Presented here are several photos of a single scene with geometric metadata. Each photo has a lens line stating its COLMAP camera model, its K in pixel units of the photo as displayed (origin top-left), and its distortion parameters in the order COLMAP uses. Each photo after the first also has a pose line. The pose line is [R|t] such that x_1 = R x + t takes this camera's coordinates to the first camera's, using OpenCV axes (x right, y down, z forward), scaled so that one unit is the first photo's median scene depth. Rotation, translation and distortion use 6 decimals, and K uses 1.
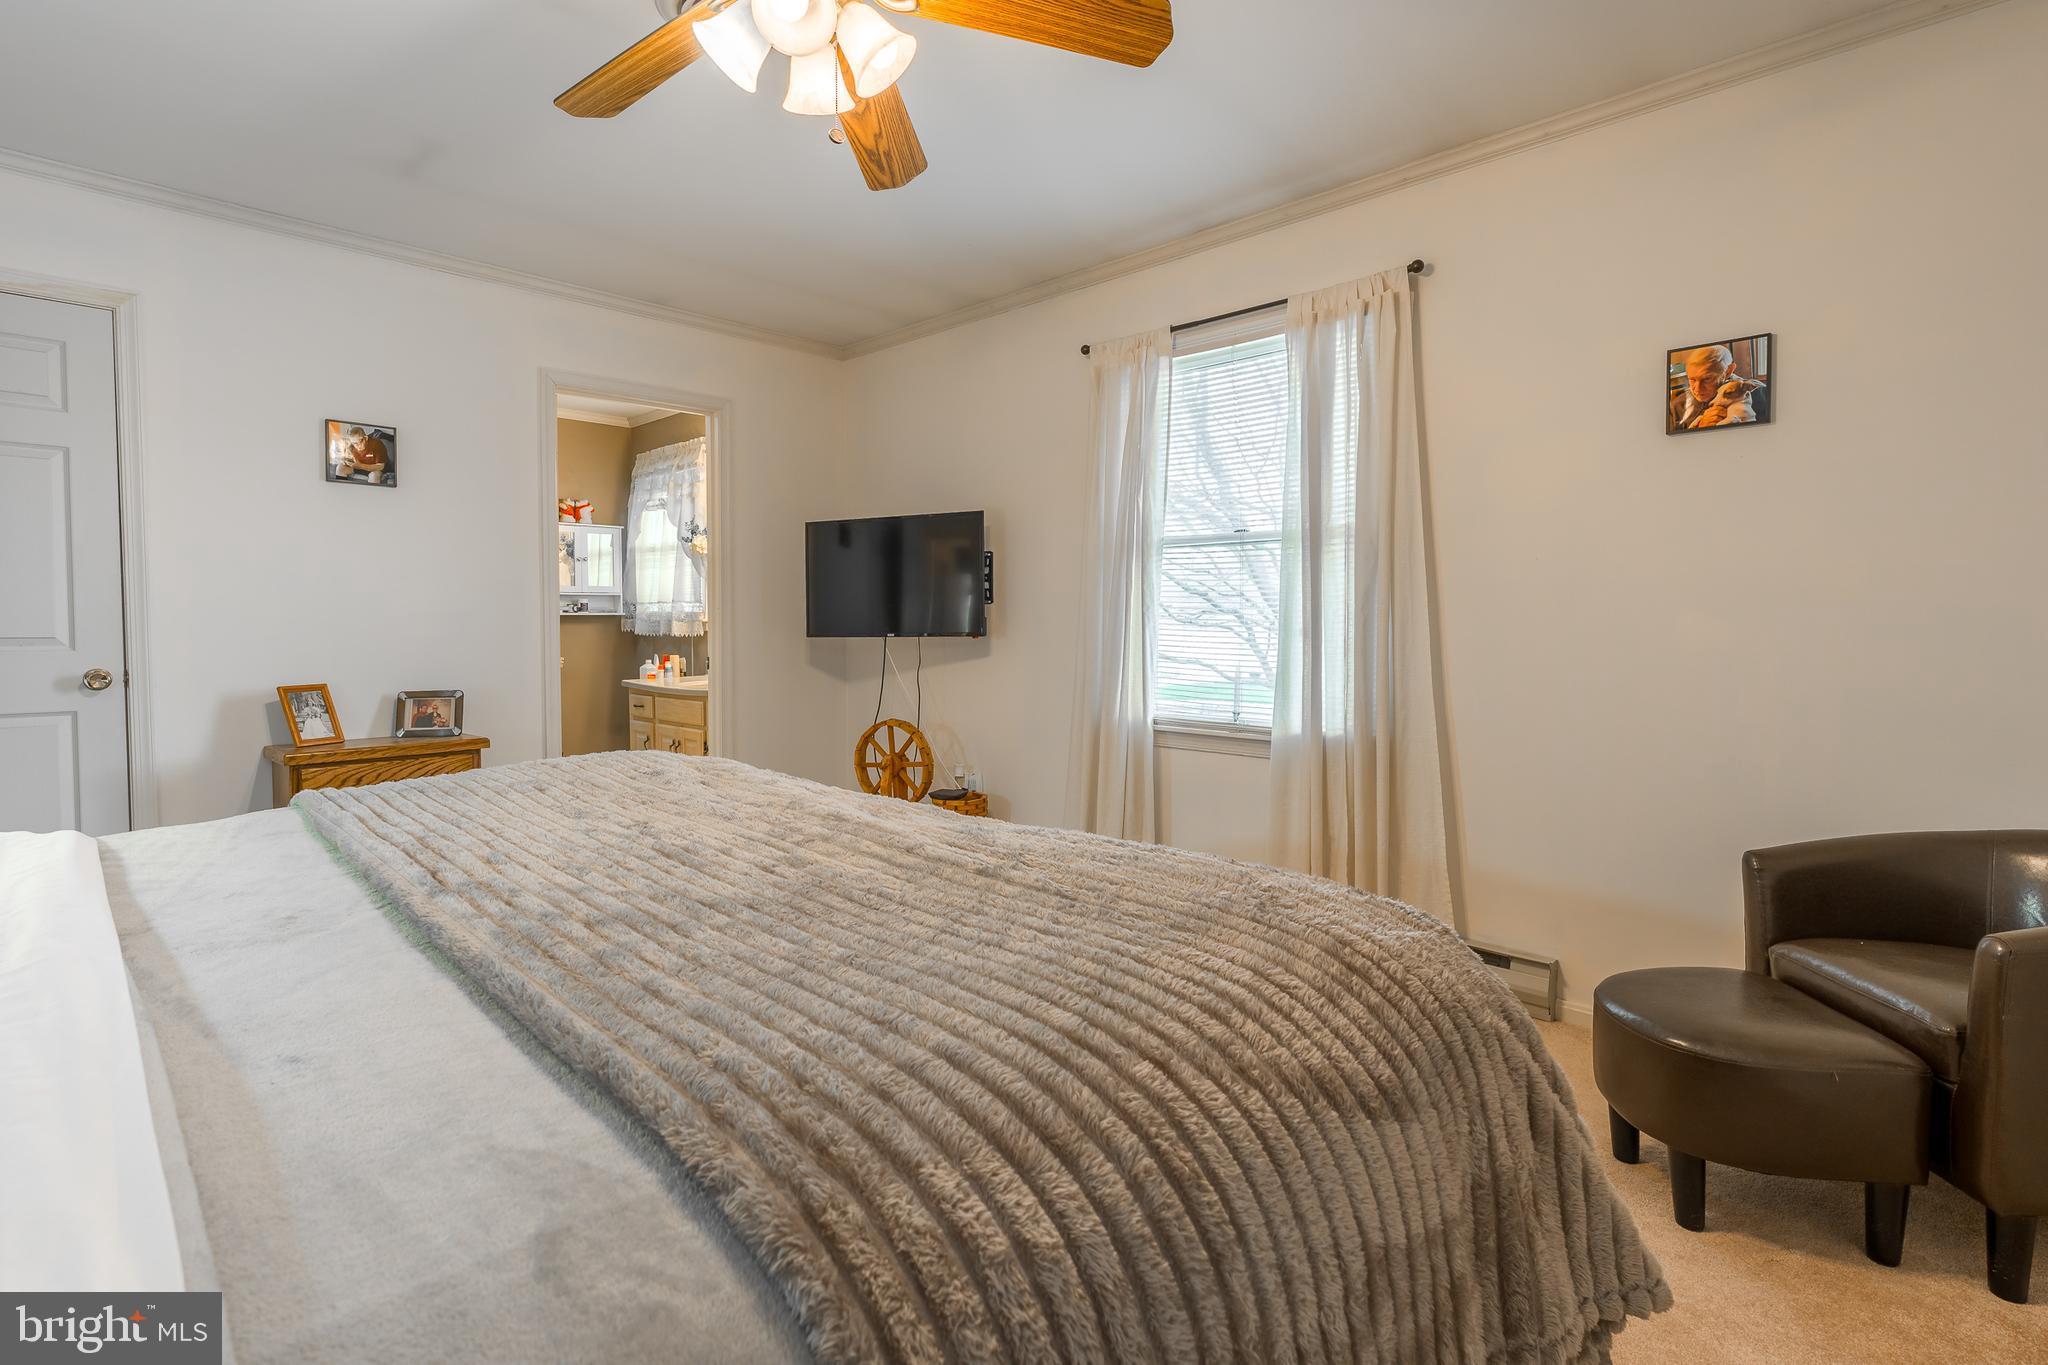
lens RADIAL K [[1013.3, 0, 1069.9], [0, 1013.3, 680.1], [0, 0, 1]] dist [-0.000948, 0.000699]
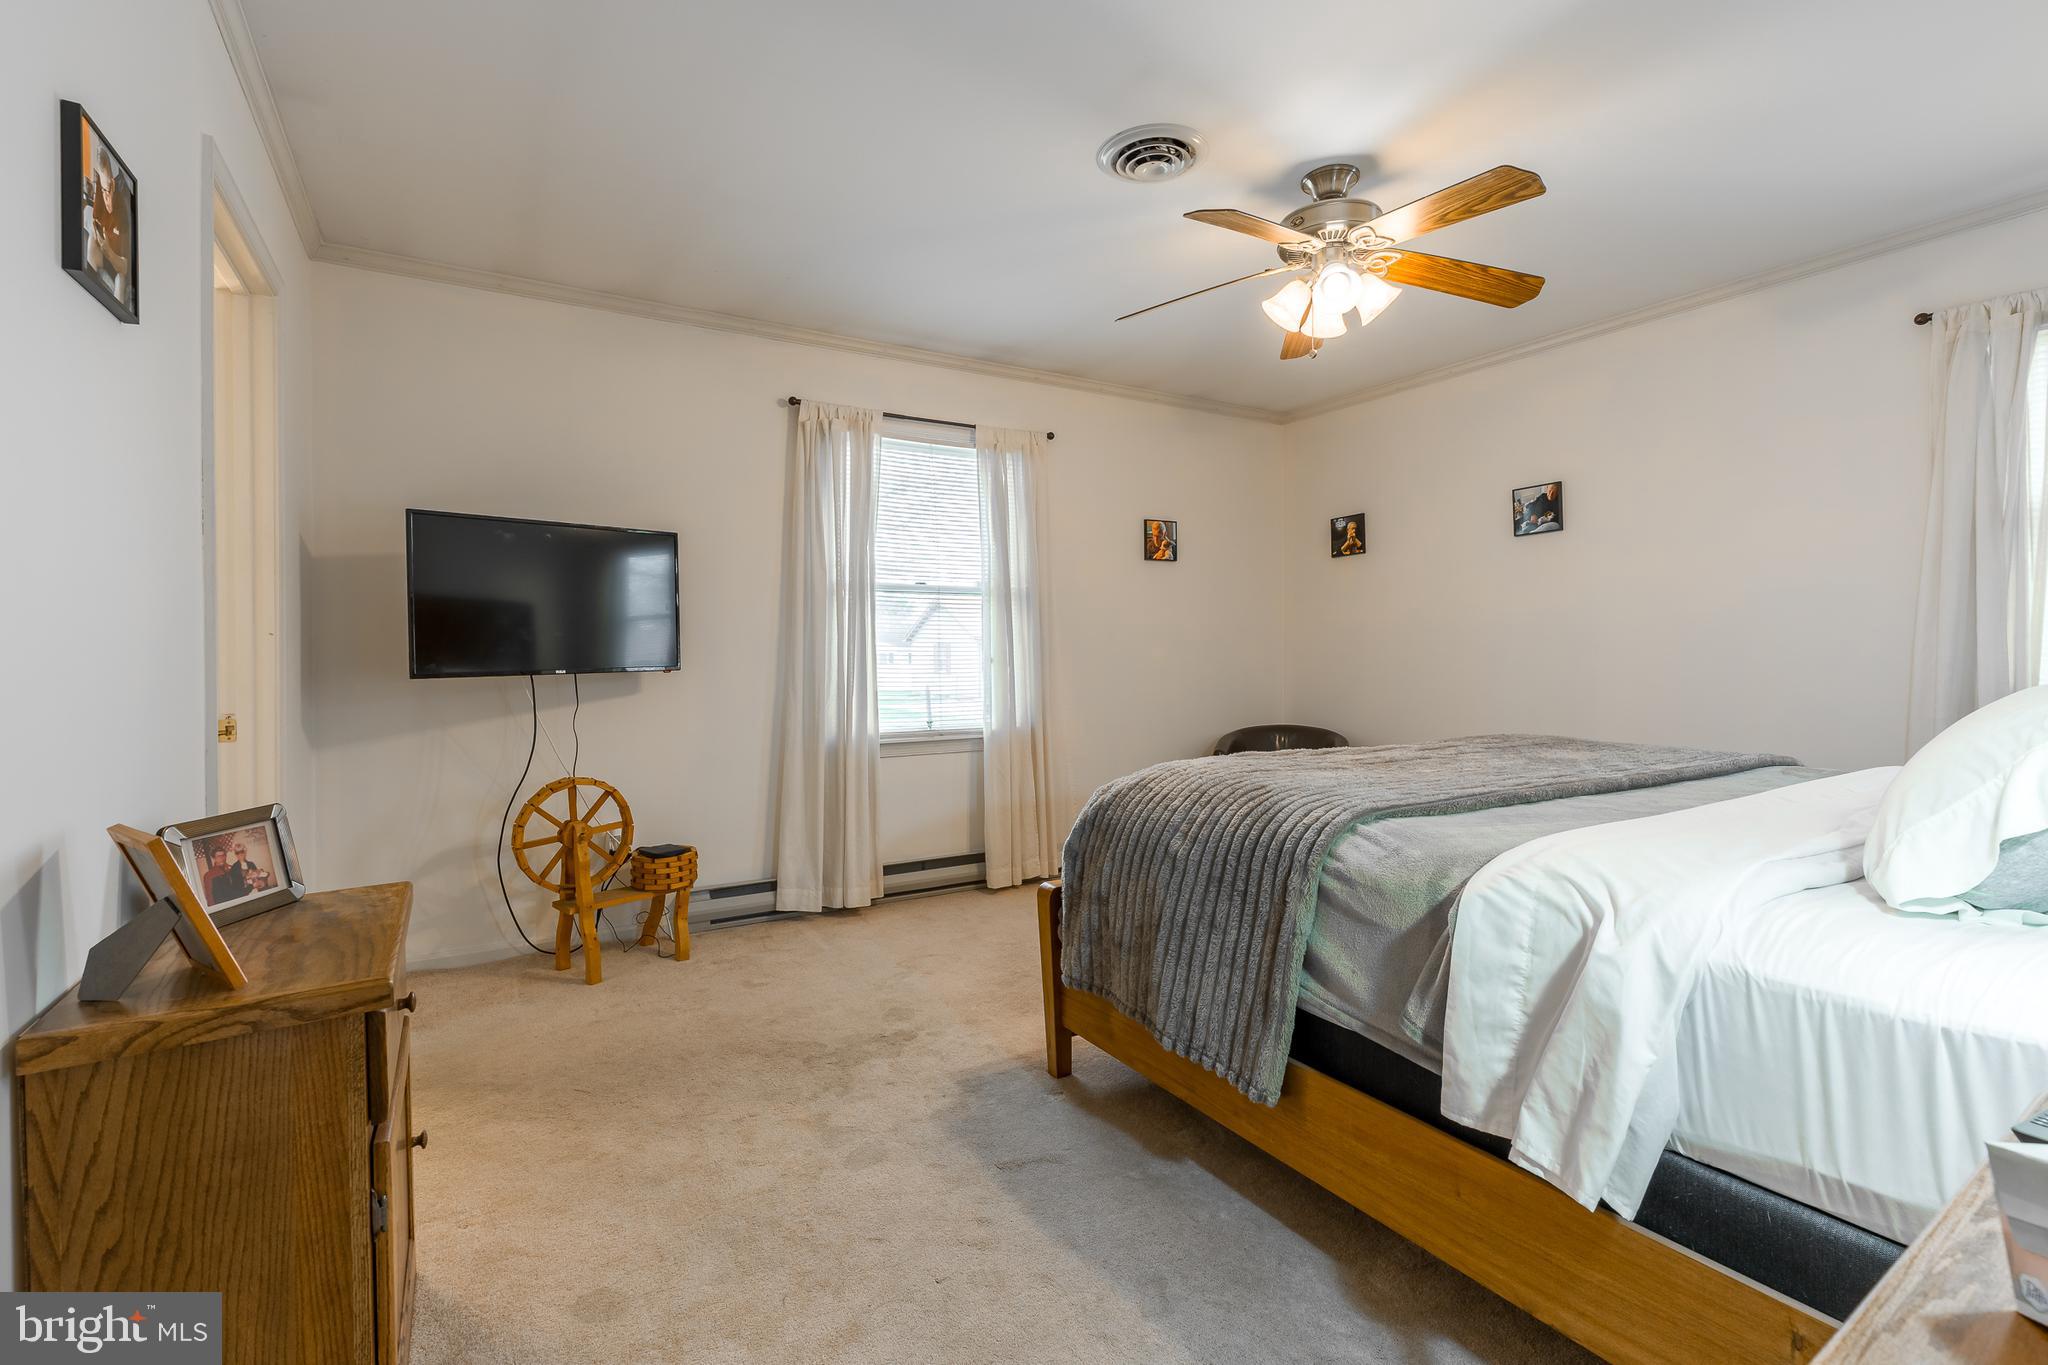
lens RADIAL K [[930.8, 0, 1024.0], [0, 930.8, 682.5], [0, 0, 1]] dist [-0.002601, 0.000120]
pose [[0.238211, -0.032629, 0.970665, -0.984746], [0.066092, 0.997663, 0.017317, -0.031589], [-0.968962, 0.060029, 0.239811, 0.599257]]
